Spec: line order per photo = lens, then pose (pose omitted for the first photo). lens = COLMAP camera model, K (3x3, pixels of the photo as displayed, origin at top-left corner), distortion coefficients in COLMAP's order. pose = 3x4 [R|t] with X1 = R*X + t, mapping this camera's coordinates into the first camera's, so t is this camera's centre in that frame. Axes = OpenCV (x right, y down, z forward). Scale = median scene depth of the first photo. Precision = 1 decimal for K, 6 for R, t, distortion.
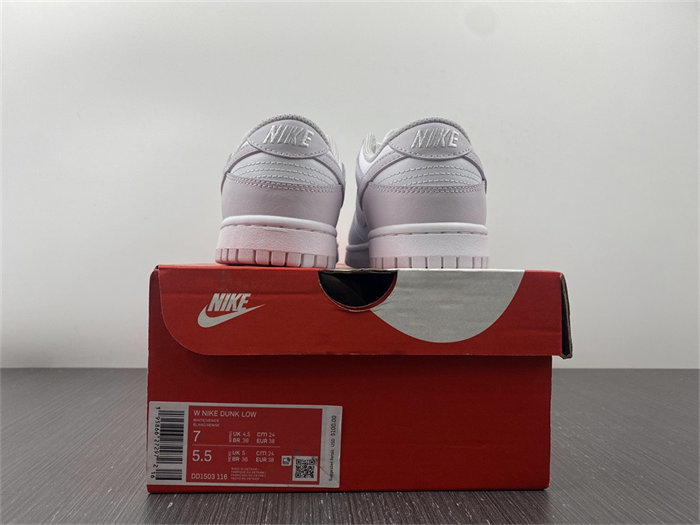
lens RADIAL K [[397.2, 0, 350.0], [0, 397.2, 262.5], [0, 0, 1]] dist [-0.001517, 0.246208]
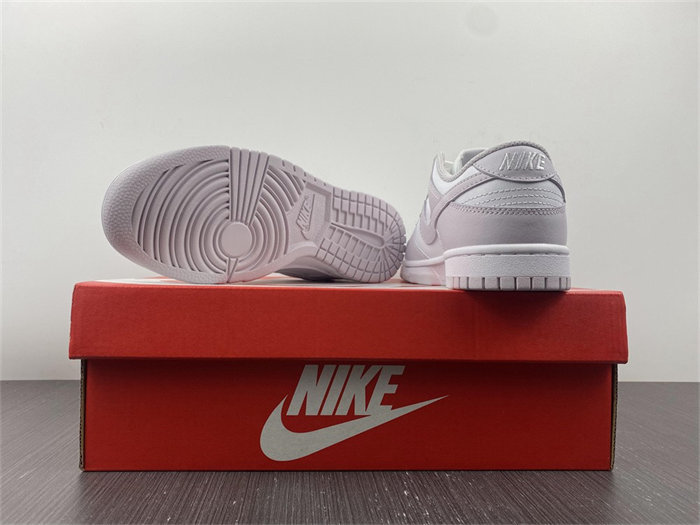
lens RADIAL K [[397.2, 0, 350.0], [0, 397.2, 262.5], [0, 0, 1]] dist [-0.001517, 0.246208]
pose [[0.997233, 0.011249, 0.073487, -0.299619], [-0.008812, 0.999403, -0.033392, -0.013588], [-0.073818, 0.032652, 0.996737, 0.013650]]
